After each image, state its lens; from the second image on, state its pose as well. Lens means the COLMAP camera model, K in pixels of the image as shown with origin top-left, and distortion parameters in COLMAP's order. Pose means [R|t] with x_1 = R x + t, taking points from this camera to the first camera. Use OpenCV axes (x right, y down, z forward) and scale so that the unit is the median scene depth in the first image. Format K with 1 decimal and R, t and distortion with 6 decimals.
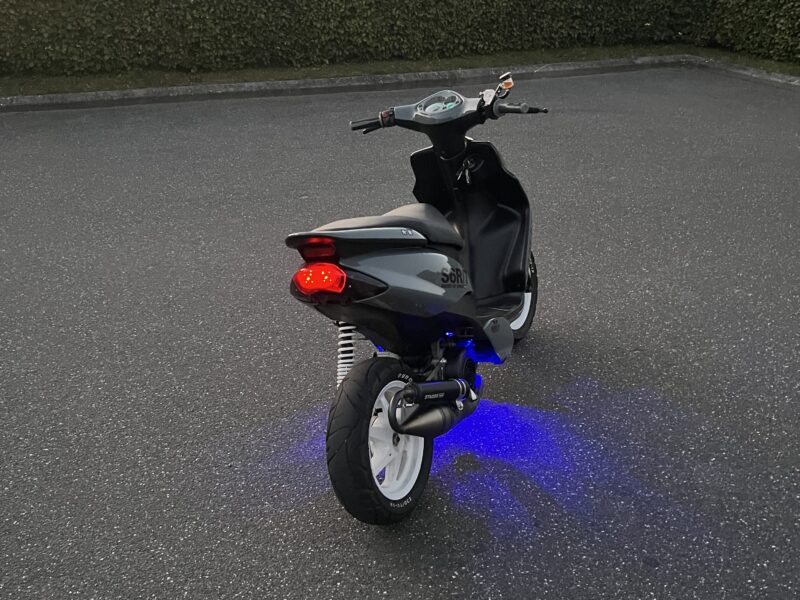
lens RADIAL K [[760.4, 0, 400.0], [0, 760.4, 300.0], [0, 0, 1]] dist [0.071107, -0.145143]
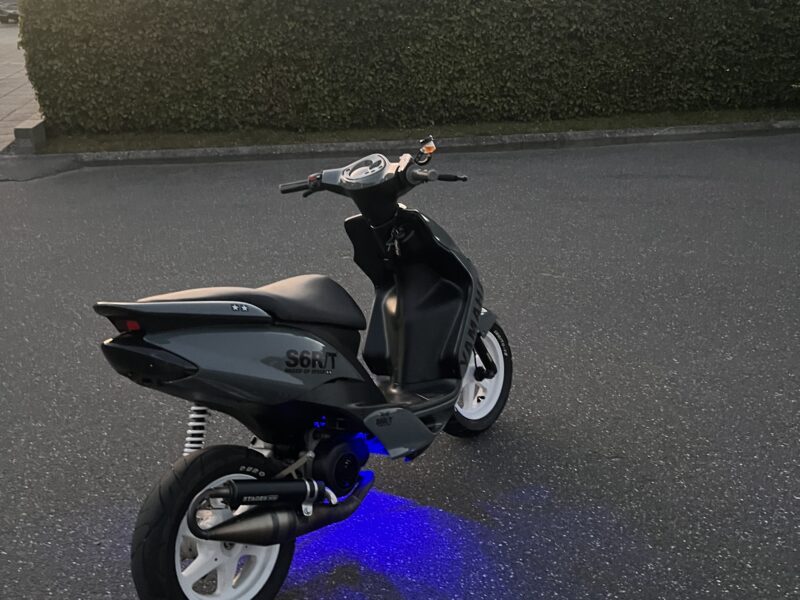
lens RADIAL K [[760.4, 0, 400.0], [0, 760.4, 300.0], [0, 0, 1]] dist [0.071107, -0.145143]
pose [[0.976034, 0.058945, -0.209485, 0.095231], [-0.074211, 0.995071, -0.065771, -0.013645], [0.204575, 0.079741, 0.975597, 0.041723]]
